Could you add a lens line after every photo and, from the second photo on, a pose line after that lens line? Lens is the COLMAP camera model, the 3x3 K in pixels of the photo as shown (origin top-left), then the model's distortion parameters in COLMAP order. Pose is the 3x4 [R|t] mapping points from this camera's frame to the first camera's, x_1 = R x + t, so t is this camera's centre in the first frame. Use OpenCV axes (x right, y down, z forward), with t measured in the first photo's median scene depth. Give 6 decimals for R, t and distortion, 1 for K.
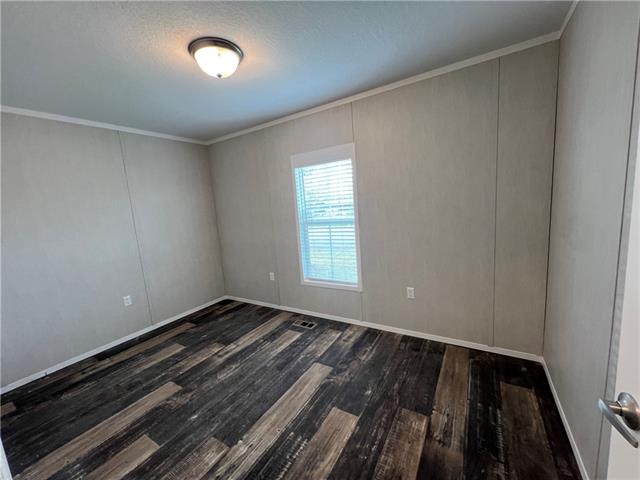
lens RADIAL K [[254.5, 0, 320.0], [0, 254.5, 240.0], [0, 0, 1]] dist [-0.000686, -0.000323]
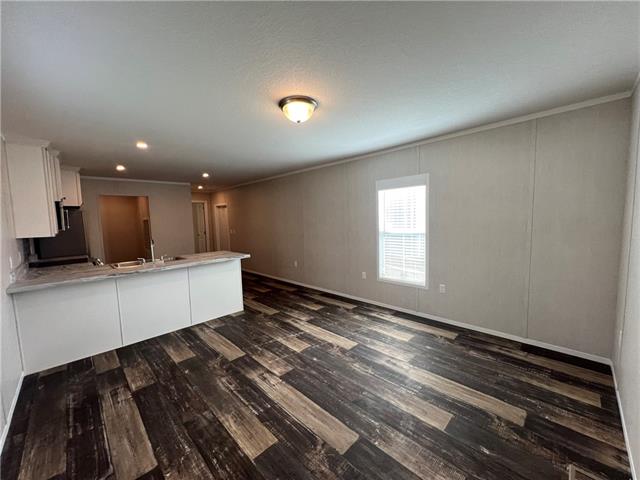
lens RADIAL K [[254.5, 0, 320.0], [0, 254.5, 240.0], [0, 0, 1]] dist [-0.000686, -0.000323]
pose [[-0.230453, 0.161665, -0.959560, 0.800058], [-0.097113, 0.977359, 0.187986, -0.249970], [0.968225, 0.136508, -0.209535, 1.257384]]
